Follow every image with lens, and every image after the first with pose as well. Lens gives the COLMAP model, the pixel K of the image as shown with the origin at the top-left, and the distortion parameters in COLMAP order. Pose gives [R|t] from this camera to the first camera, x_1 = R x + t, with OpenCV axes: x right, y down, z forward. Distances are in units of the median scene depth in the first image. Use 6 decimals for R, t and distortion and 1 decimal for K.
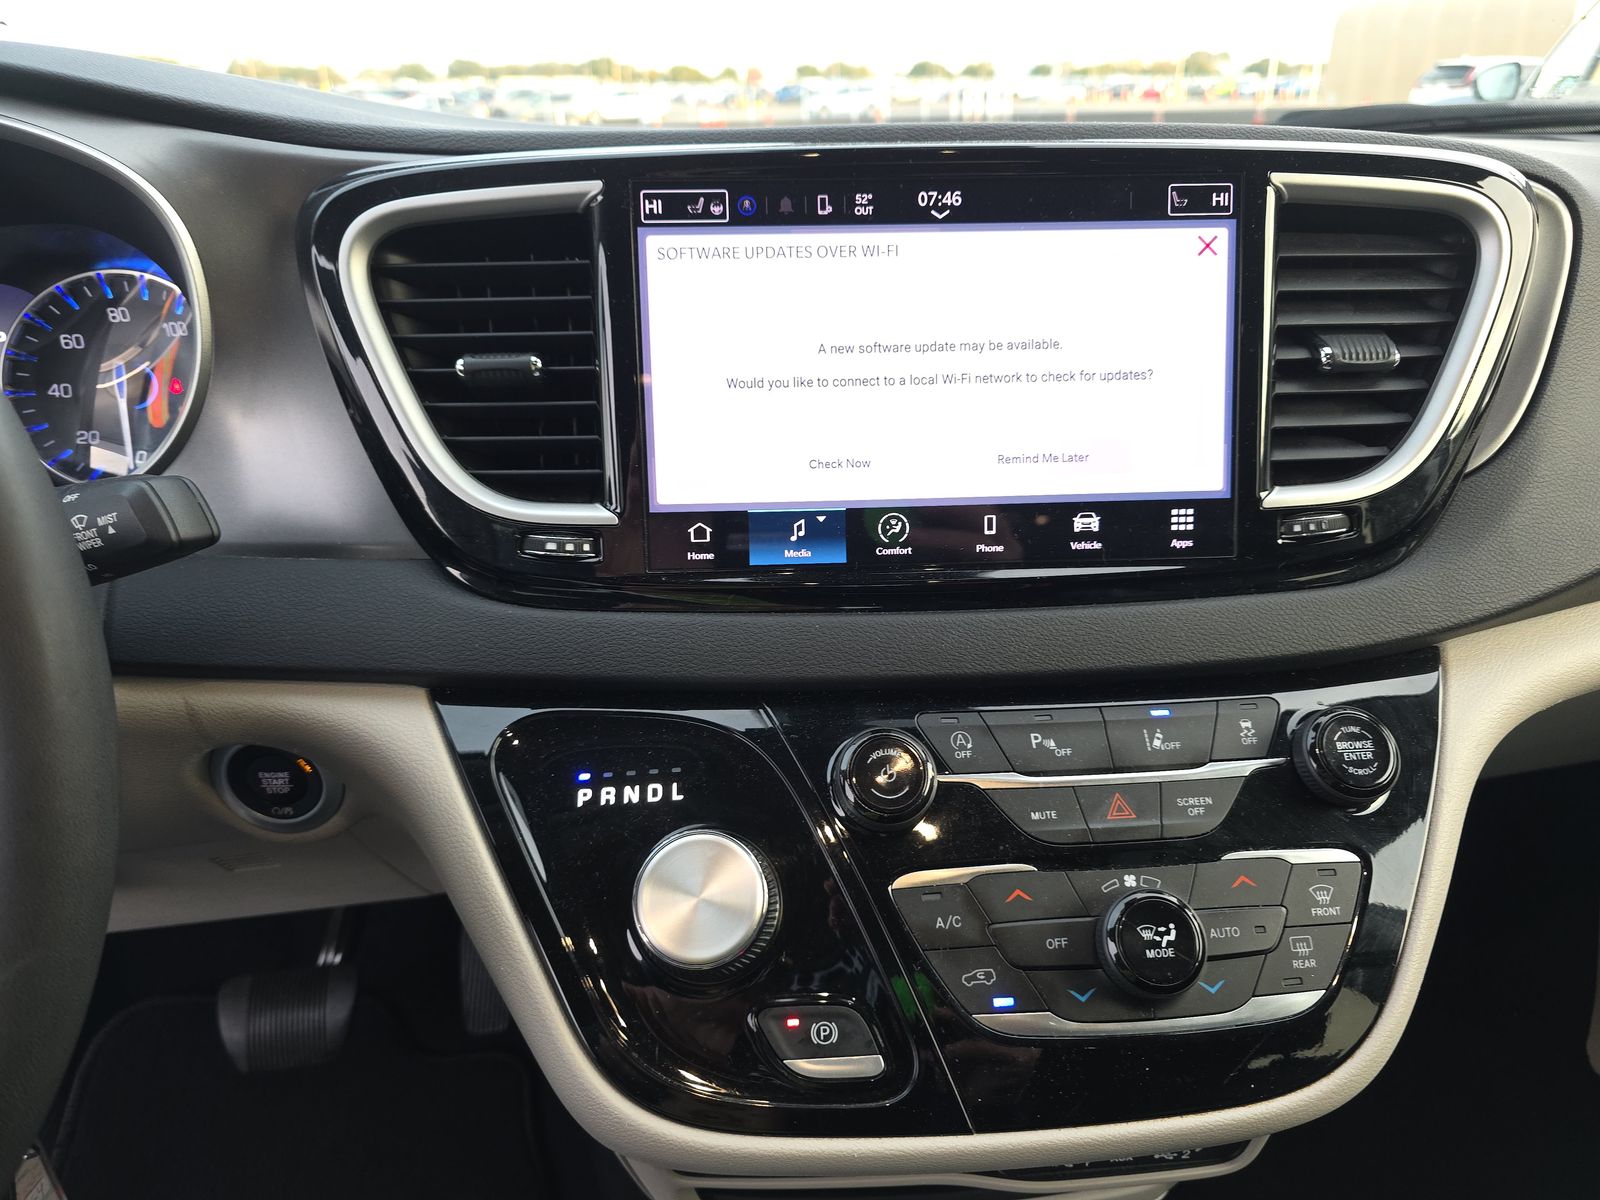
lens RADIAL K [[1062.7, 0, 792.4], [0, 1062.7, 609.3], [0, 0, 1]] dist [0.028032, -0.027993]
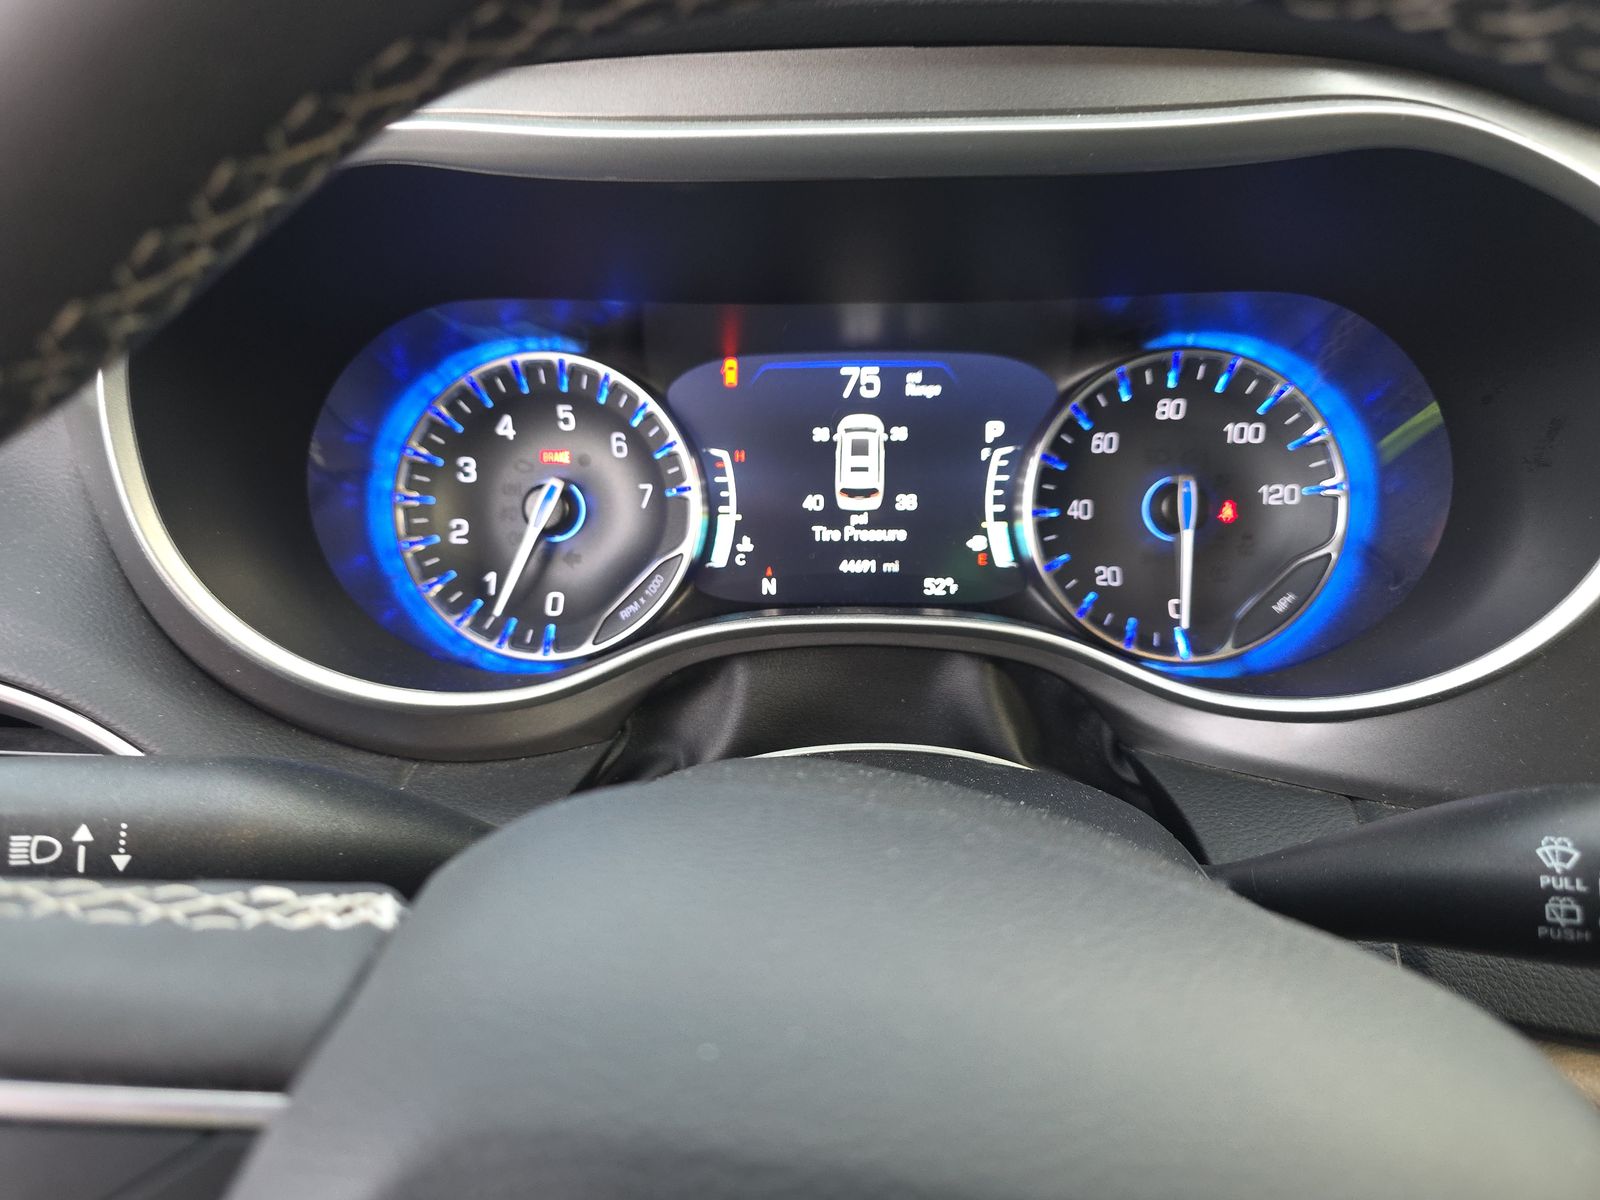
lens RADIAL K [[1062.7, 0, 785.4], [0, 1062.7, 592.3], [0, 0, 1]] dist [0.028032, -0.027993]
pose [[0.978405, 0.084908, -0.188455, -0.932014], [-0.090415, 0.995687, -0.020806, -0.146366], [0.185876, 0.037396, 0.981861, 0.329574]]
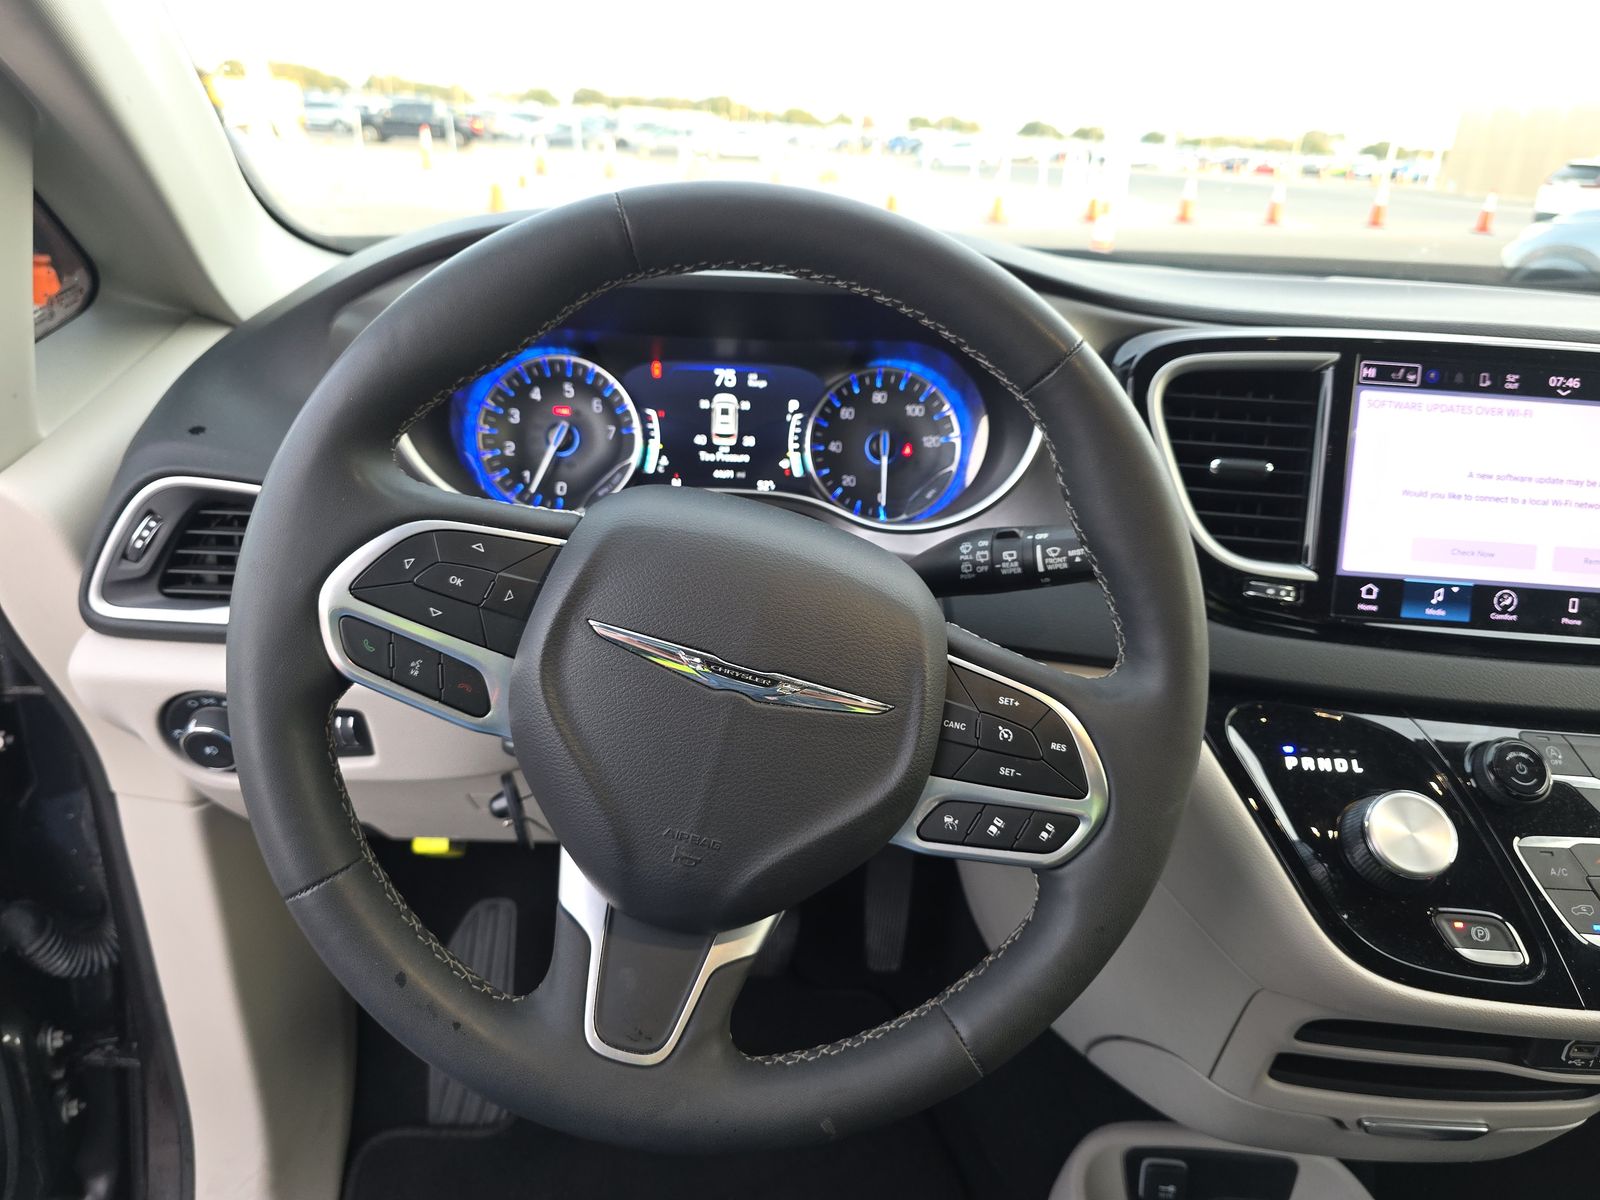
lens RADIAL K [[1062.7, 0, 804.8], [0, 1062.7, 604.1], [0, 0, 1]] dist [0.028032, -0.027993]
pose [[0.993710, 0.096112, -0.057465, -0.786261], [-0.098370, 0.994430, -0.037849, 0.078426], [0.053507, 0.043264, 0.997630, -0.513956]]
